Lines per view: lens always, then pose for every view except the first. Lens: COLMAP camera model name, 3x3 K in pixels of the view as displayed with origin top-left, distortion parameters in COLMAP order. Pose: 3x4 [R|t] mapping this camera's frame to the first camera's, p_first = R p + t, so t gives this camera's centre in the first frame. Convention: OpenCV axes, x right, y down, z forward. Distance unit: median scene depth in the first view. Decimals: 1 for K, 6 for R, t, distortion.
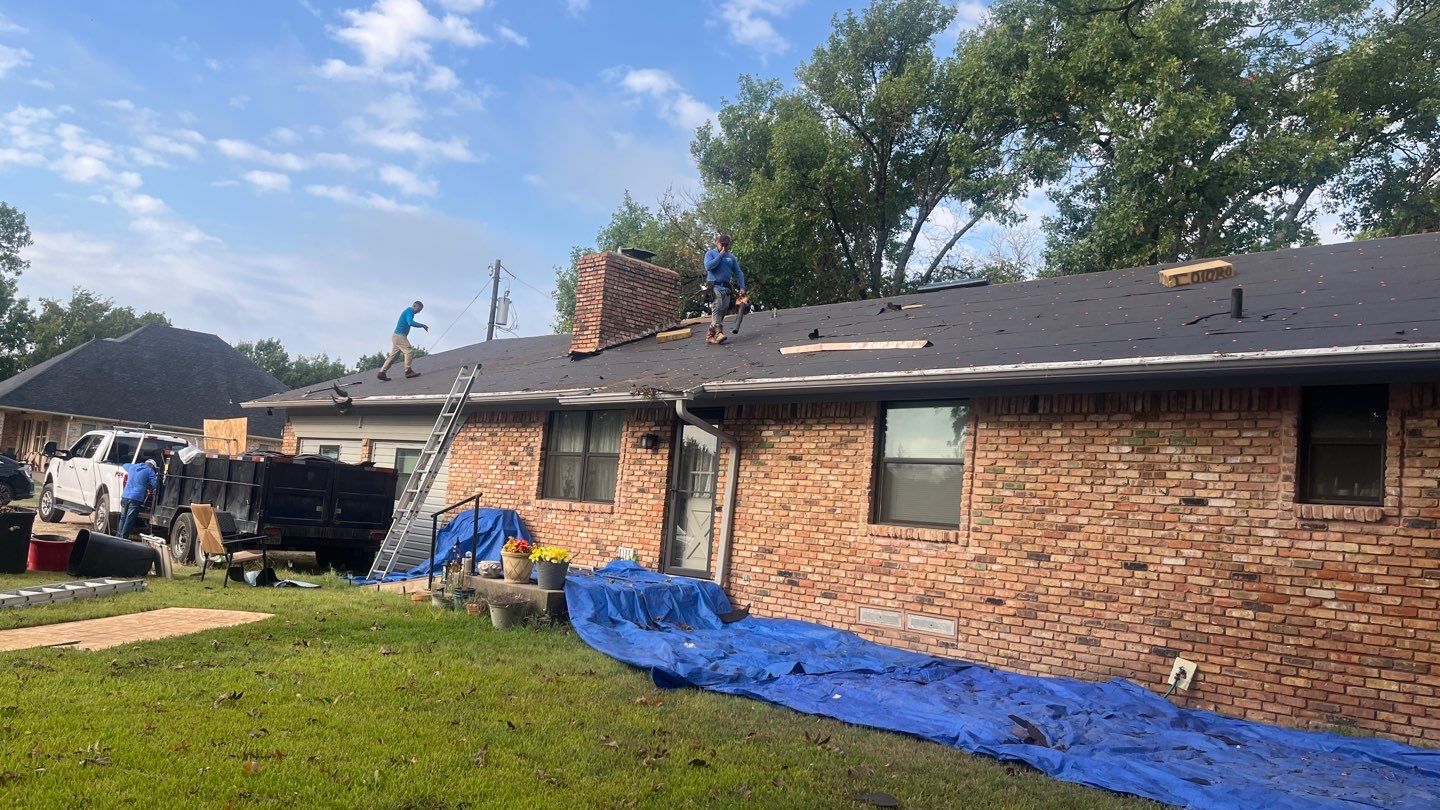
lens RADIAL K [[1069.2, 0, 698.5], [0, 1069.2, 420.5], [0, 0, 1]] dist [0.051310, -0.067268]
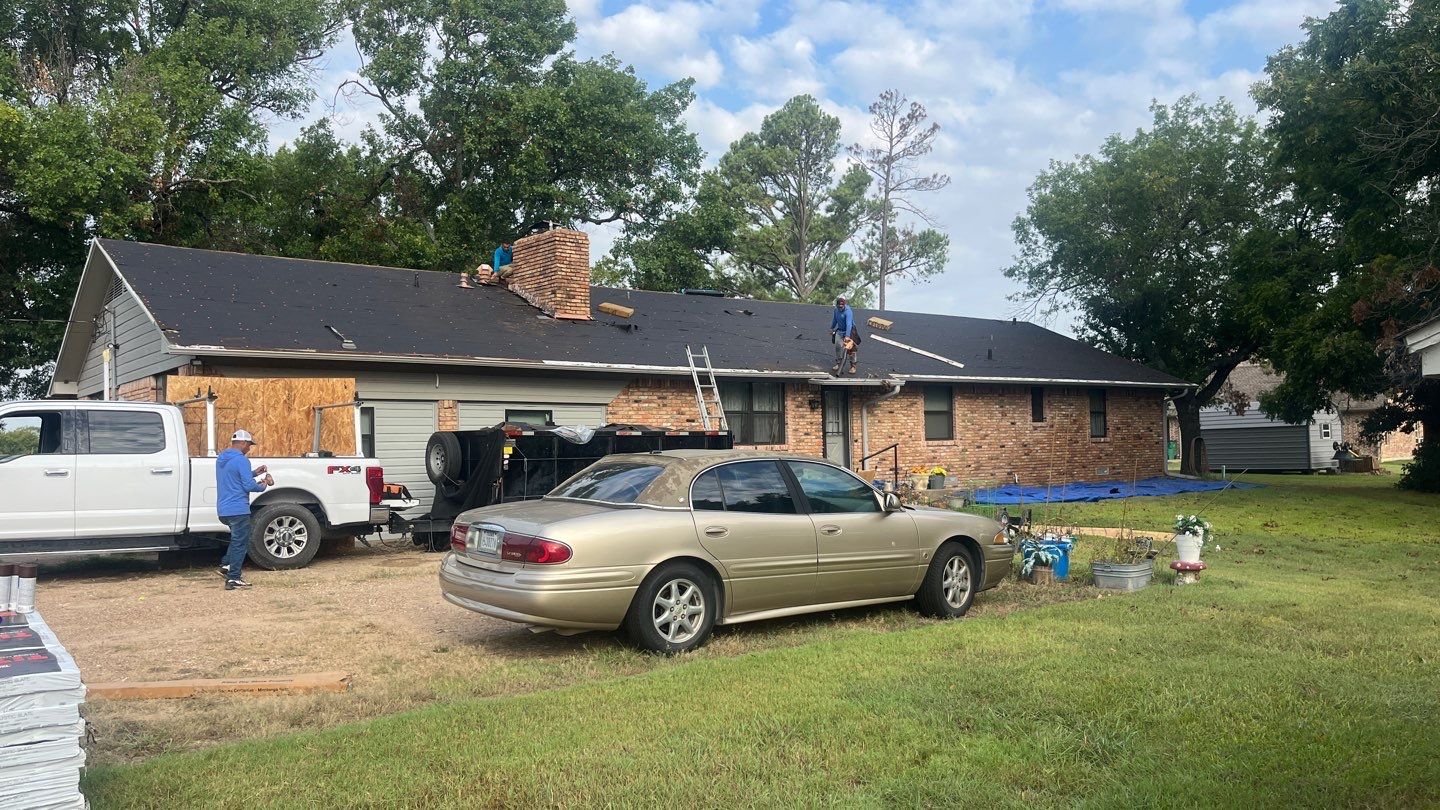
lens RADIAL K [[1069.2, 0, 724.2], [0, 1069.2, 408.5], [0, 0, 1]] dist [0.051310, -0.067268]
pose [[0.096236, -0.056911, 0.993730, -2.567771], [-0.064831, 0.995886, 0.063313, -0.103538], [-0.993245, -0.070518, 0.092151, 1.495322]]
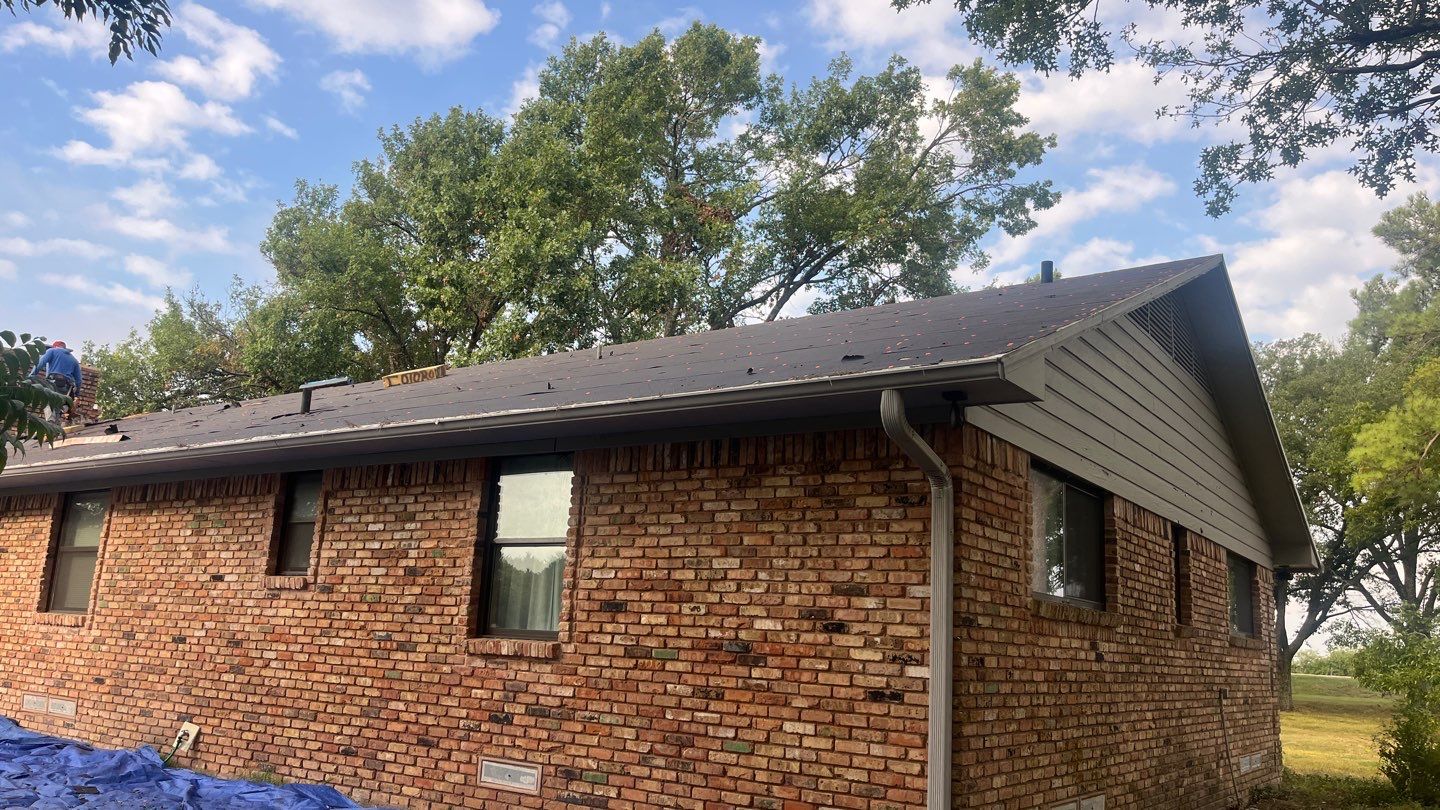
lens RADIAL K [[1069.2, 0, 704.6], [0, 1069.2, 424.8], [0, 0, 1]] dist [0.051310, -0.067268]
pose [[0.977986, 0.001621, 0.208665, 0.699770], [0.017068, 0.995998, -0.087733, 0.023639], [-0.207973, 0.089363, 0.974044, -0.194635]]
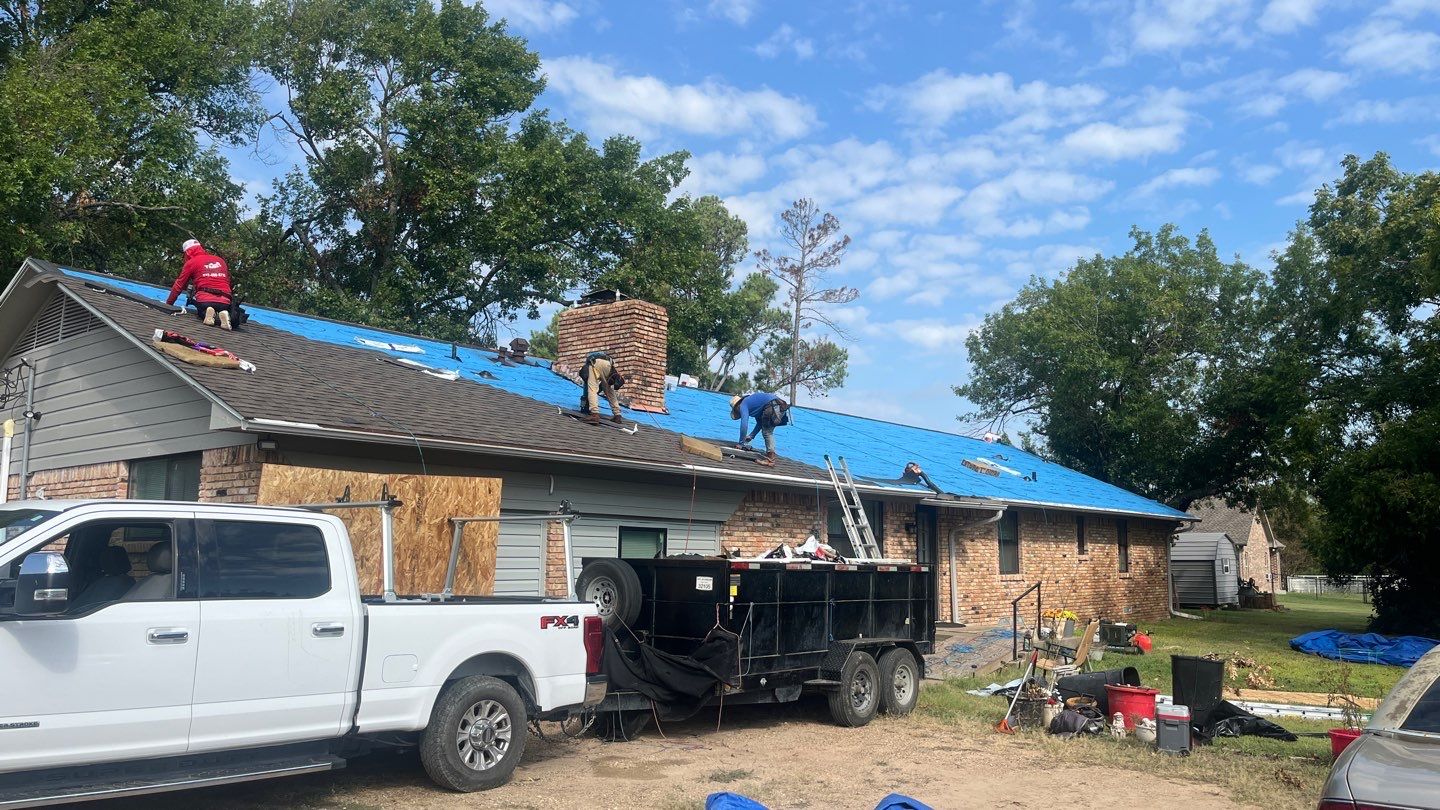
lens RADIAL K [[1069.2, 0, 723.5], [0, 1069.2, 408.4], [0, 0, 1]] dist [0.051310, -0.067268]
pose [[-0.108030, 0.045381, 0.993111, -2.121413], [-0.111839, 0.992061, -0.057499, -0.041692], [-0.987837, -0.117280, -0.102097, 2.121978]]
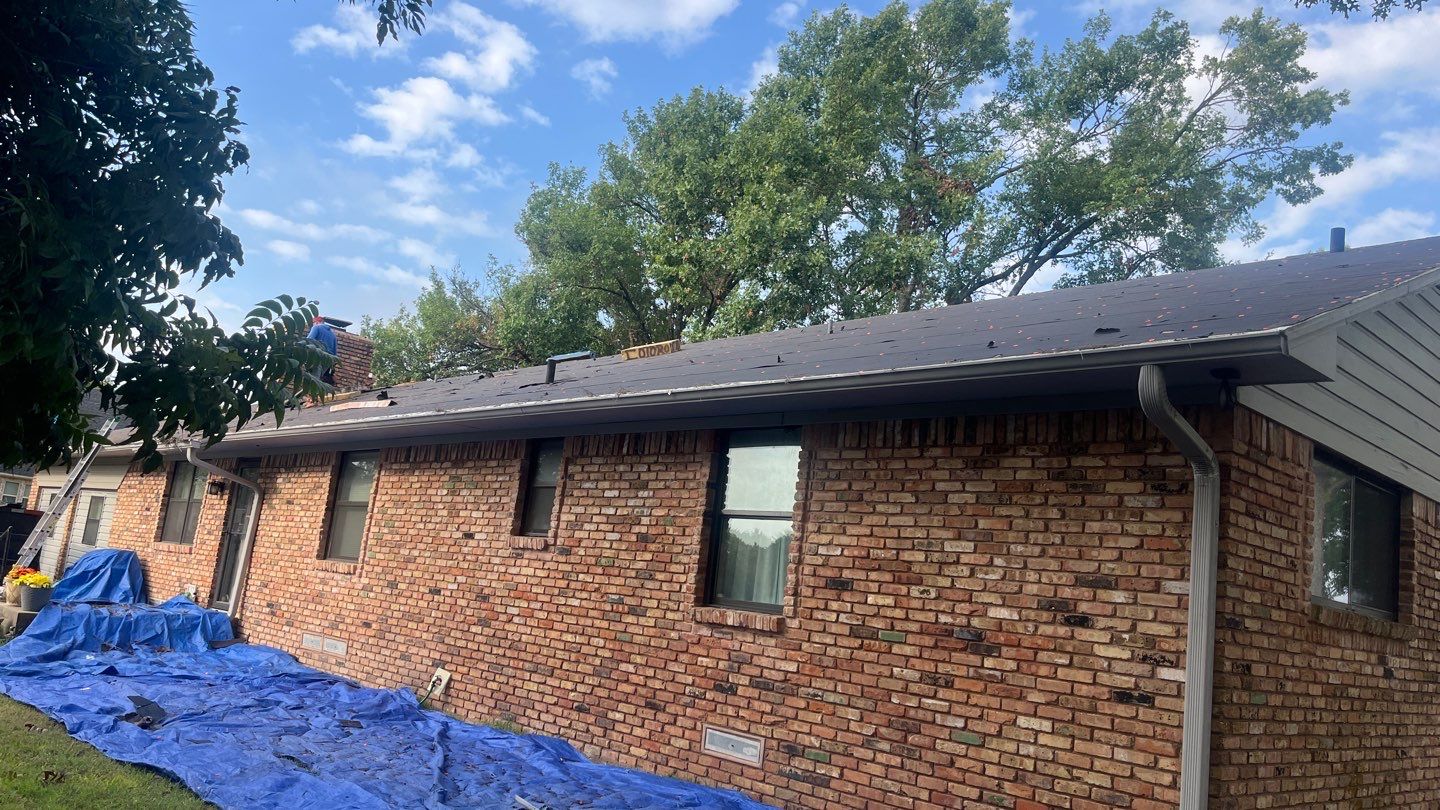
lens RADIAL K [[1069.2, 0, 708.2], [0, 1069.2, 420.7], [0, 0, 1]] dist [0.051310, -0.067268]
pose [[0.999705, 0.024306, -0.000202, 0.701180], [-0.024258, 0.997142, -0.071551, 0.026659], [-0.001537, 0.071535, 0.997437, -0.180420]]
